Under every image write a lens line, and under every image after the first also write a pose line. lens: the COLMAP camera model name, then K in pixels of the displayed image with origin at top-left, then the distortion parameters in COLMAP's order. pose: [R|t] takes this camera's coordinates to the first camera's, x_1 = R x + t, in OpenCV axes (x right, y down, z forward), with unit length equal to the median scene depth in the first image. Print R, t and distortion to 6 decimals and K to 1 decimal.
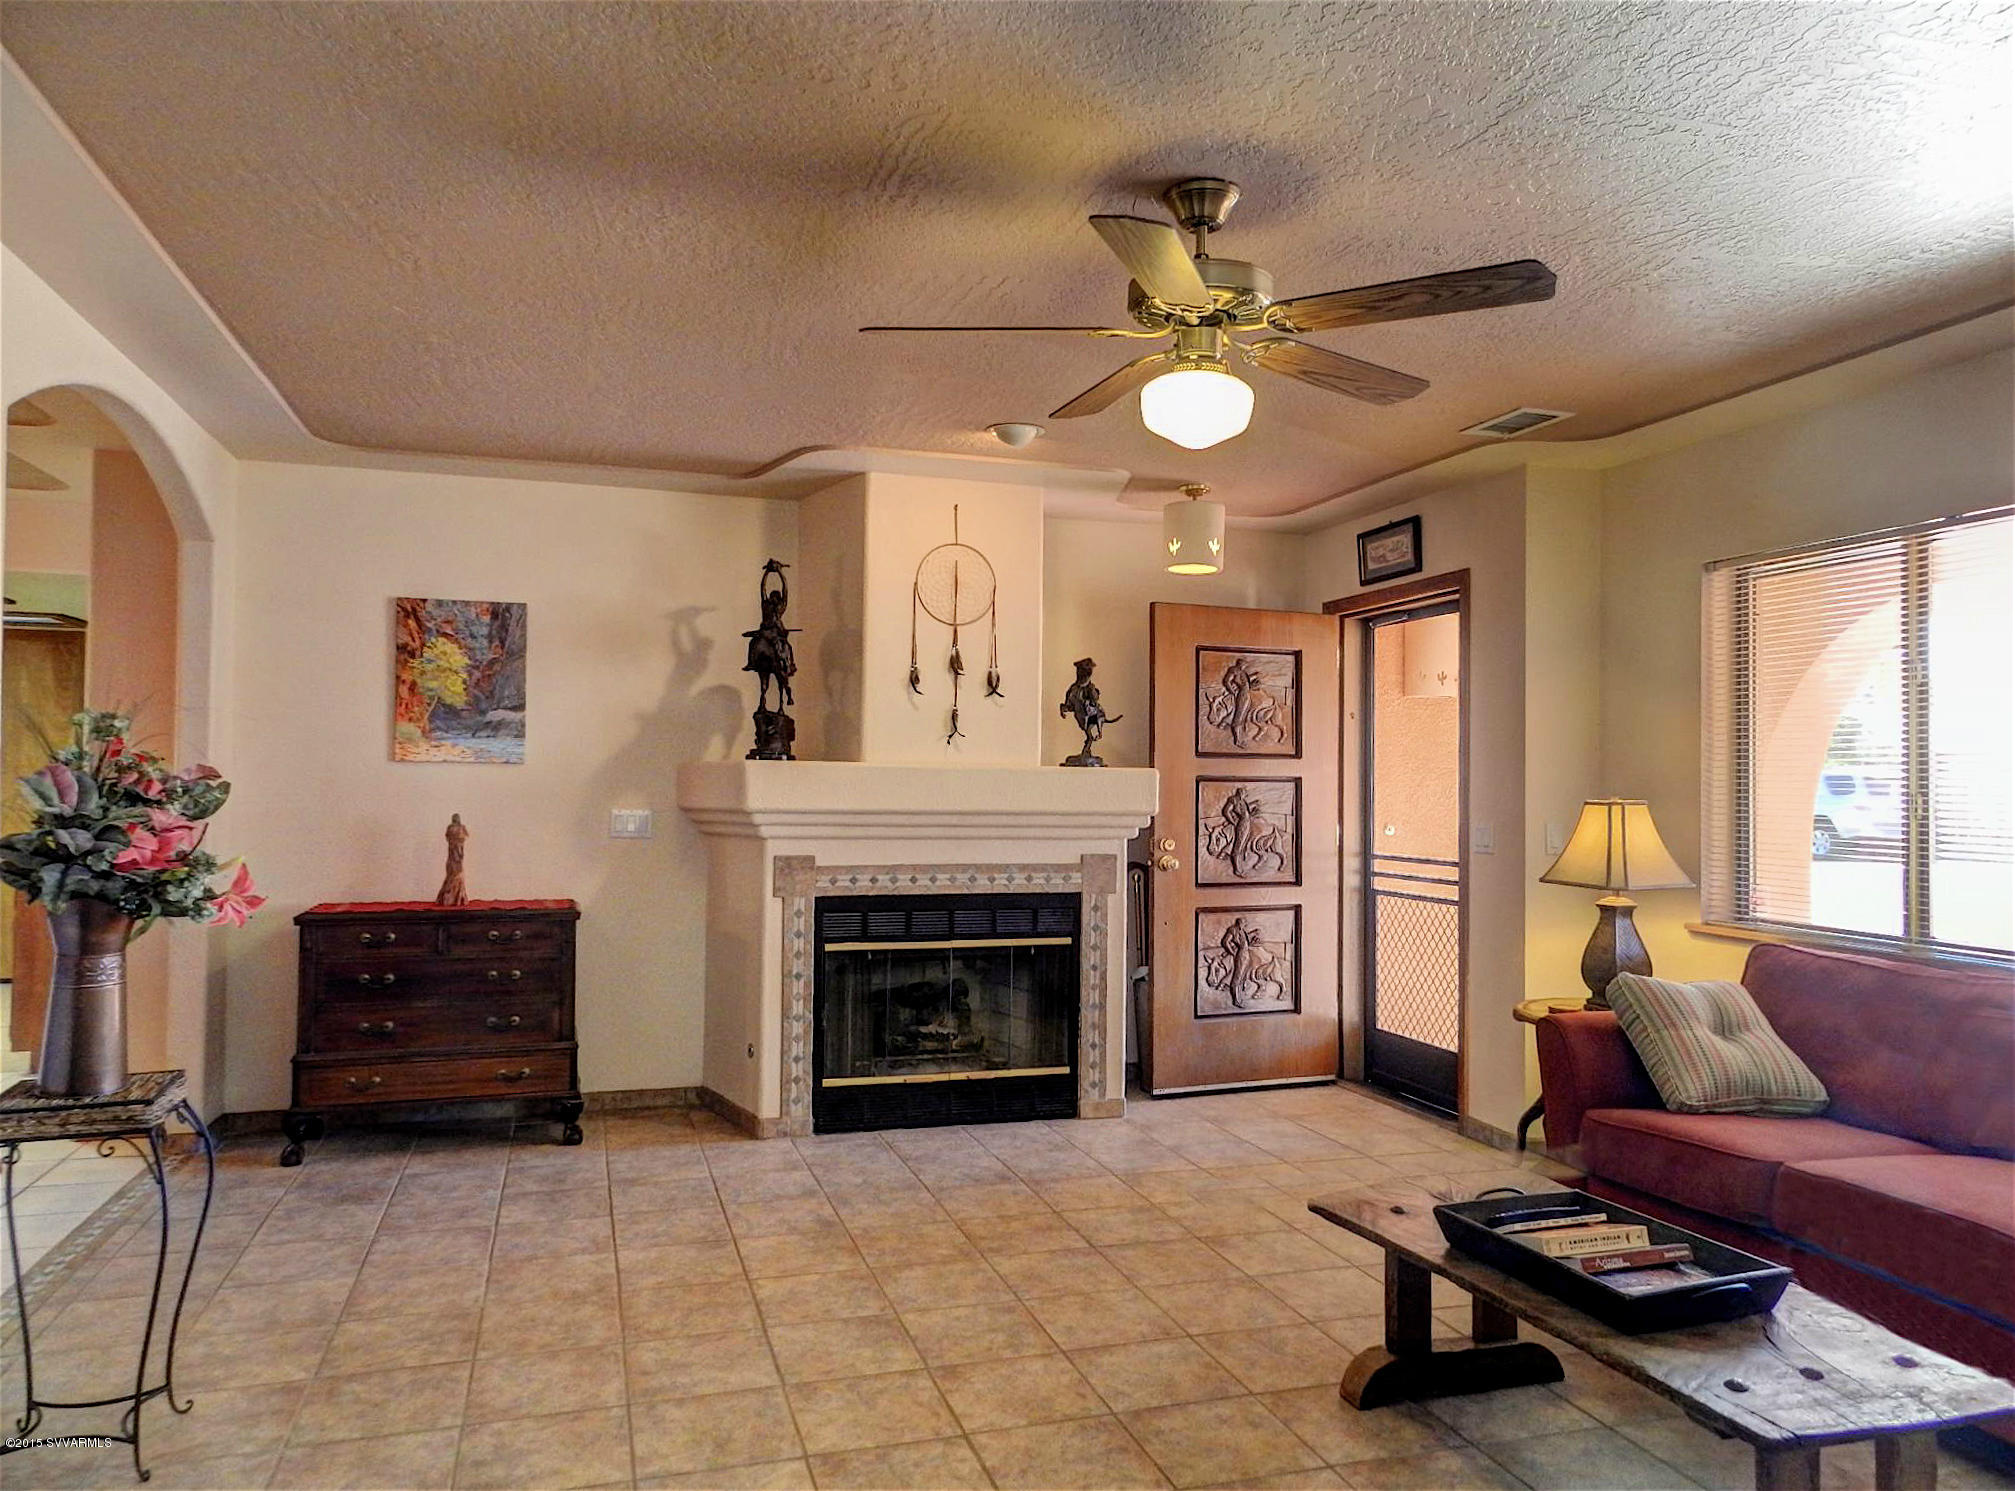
lens RADIAL K [[1388.9, 0, 1007.5], [0, 1388.9, 745.5], [0, 0, 1]] dist [0.011758, -0.004917]
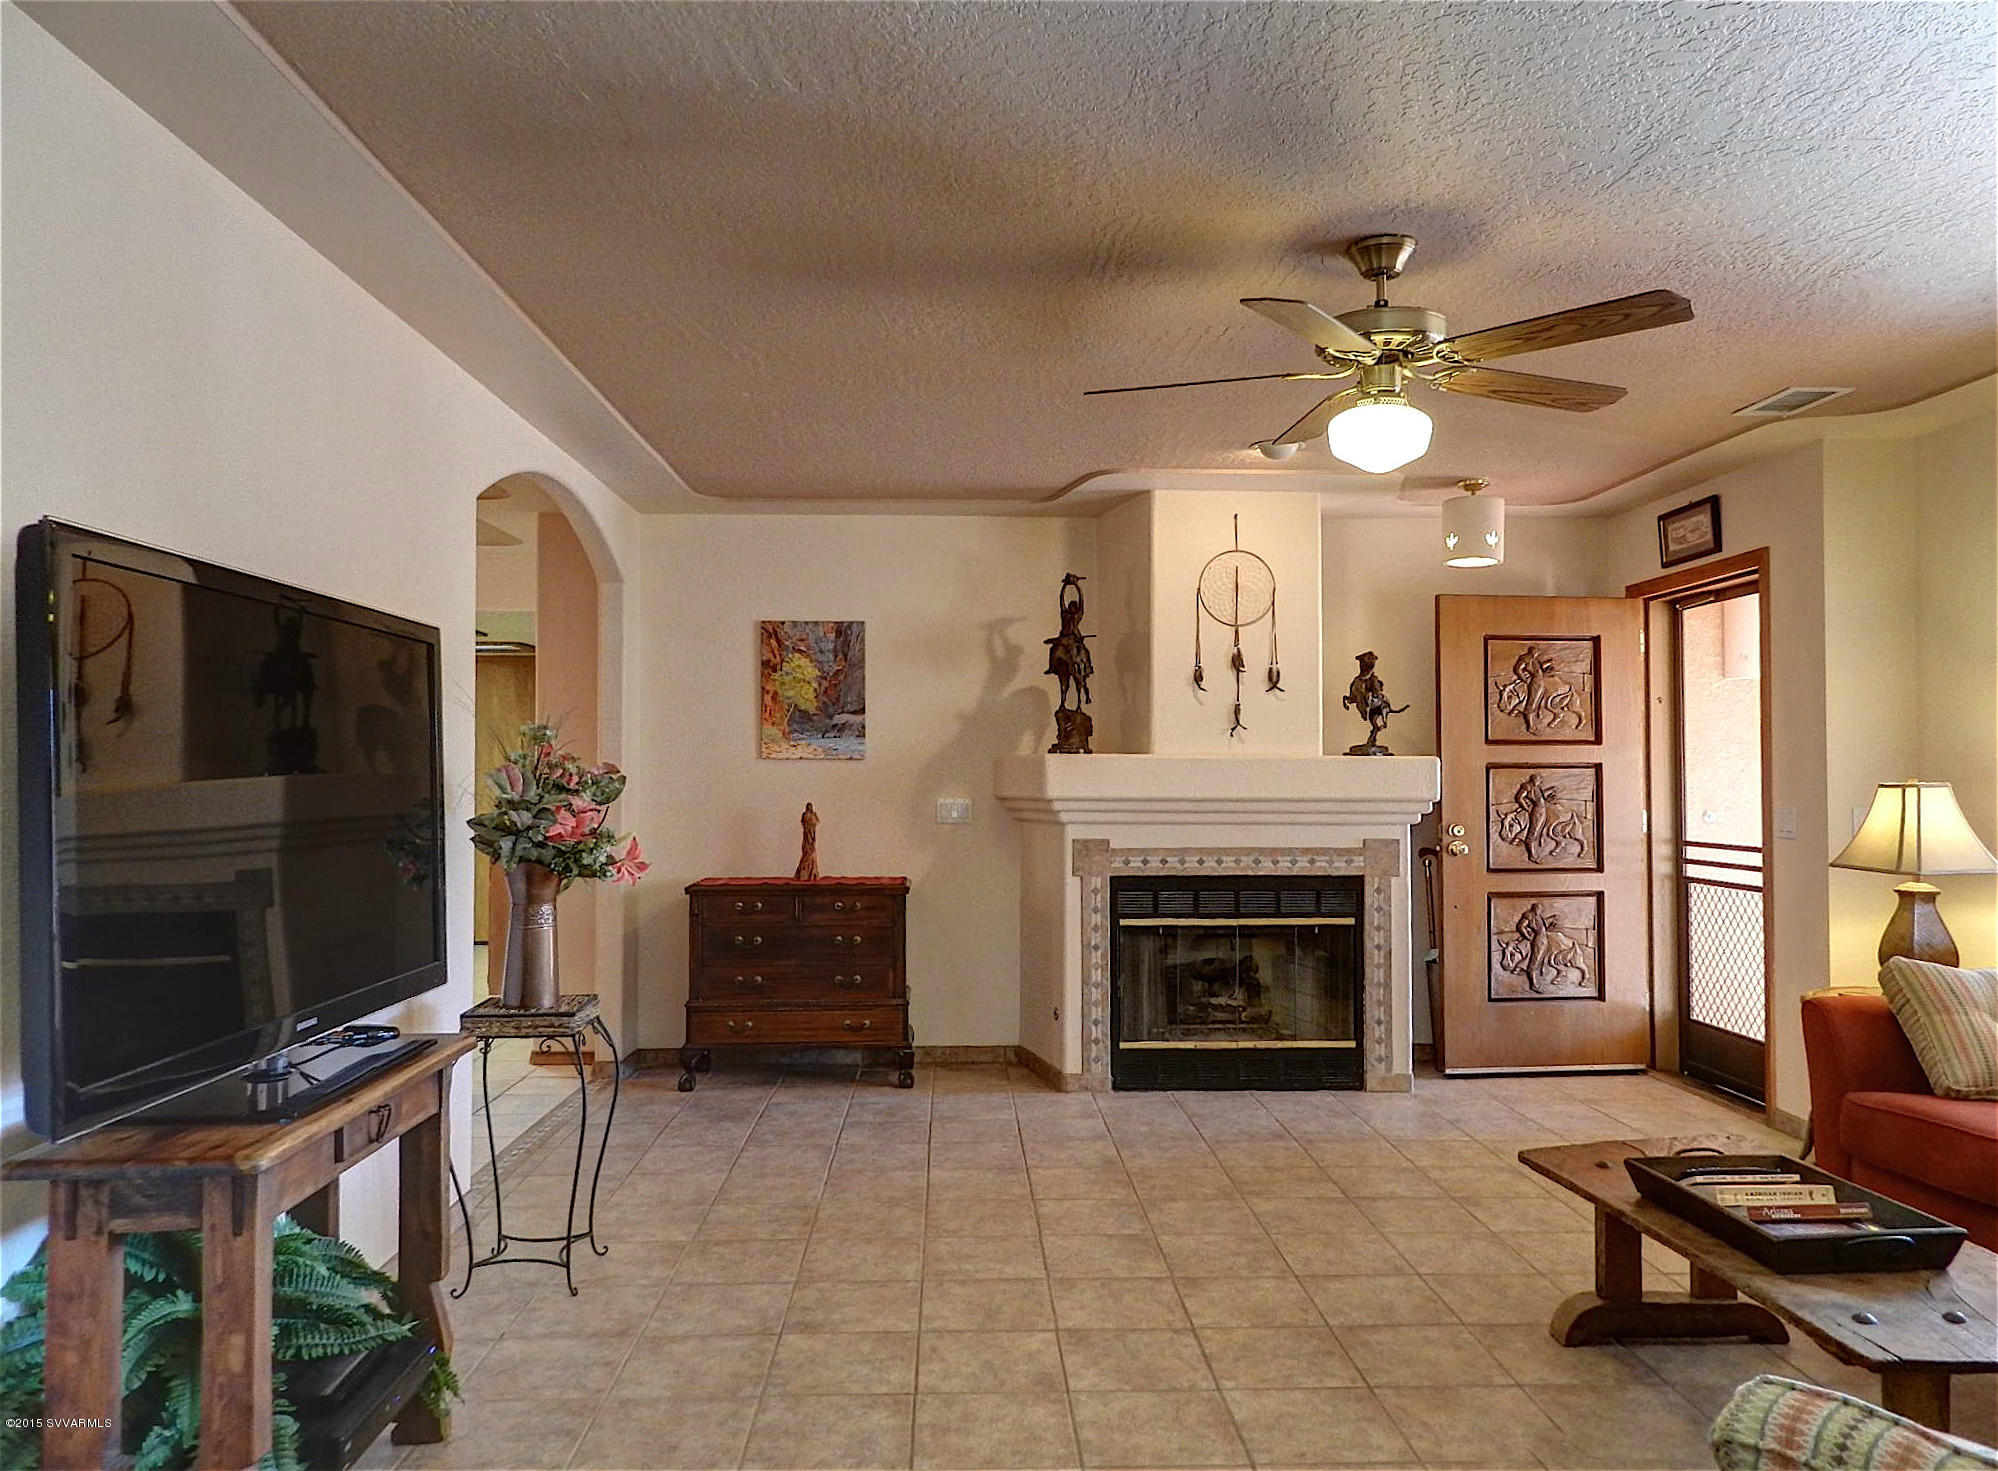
lens RADIAL K [[1387.5, 0, 989.8], [0, 1387.5, 730.9], [0, 0, 1]] dist [0.002948, 0.006090]
pose [[0.962691, -0.018608, -0.269962, 0.079856], [0.017062, 0.999822, -0.008074, 0.000367], [0.270065, 0.003166, 0.962837, -0.104583]]
